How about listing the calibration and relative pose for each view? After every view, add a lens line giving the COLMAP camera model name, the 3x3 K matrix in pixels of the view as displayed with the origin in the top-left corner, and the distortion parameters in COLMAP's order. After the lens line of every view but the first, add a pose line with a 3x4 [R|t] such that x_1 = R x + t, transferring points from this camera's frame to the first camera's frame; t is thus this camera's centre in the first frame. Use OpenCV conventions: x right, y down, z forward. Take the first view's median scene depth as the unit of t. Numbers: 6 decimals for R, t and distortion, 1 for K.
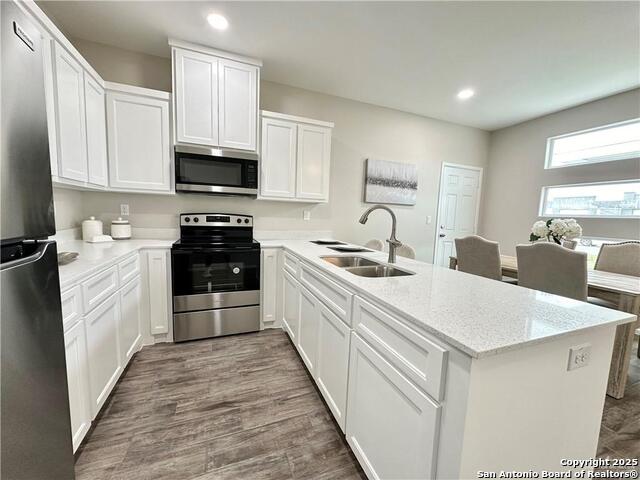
lens RADIAL K [[255.0, 0, 320.3], [0, 255.0, 239.6], [0, 0, 1]] dist [-0.002678, 0.000521]
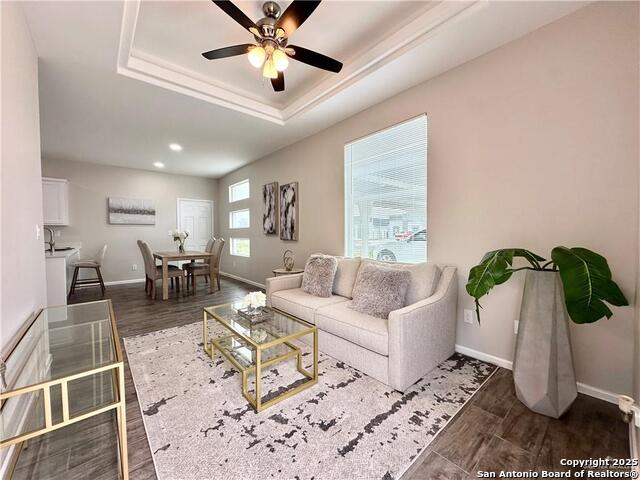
lens RADIAL K [[255.0, 0, 320.3], [0, 255.0, 239.7], [0, 0, 1]] dist [-0.002678, 0.000521]
pose [[0.943738, -0.053461, 0.326343, 1.309327], [0.073783, 0.996010, -0.050208, 0.194545], [-0.322357, 0.071462, 0.943917, -1.379091]]
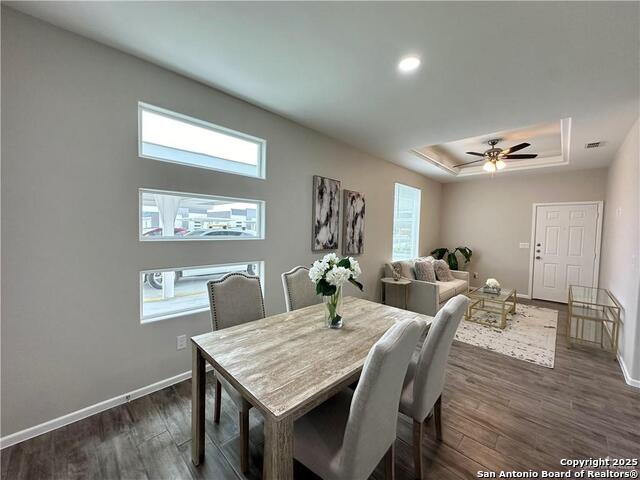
lens RADIAL K [[255.0, 0, 319.3], [0, 255.0, 238.4], [0, 0, 1]] dist [-0.002678, 0.000521]
pose [[-0.405233, -0.081673, 0.910558, 0.293516], [0.044956, 0.993016, 0.109077, -0.204560], [-0.913107, 0.085137, -0.398732, 1.289549]]
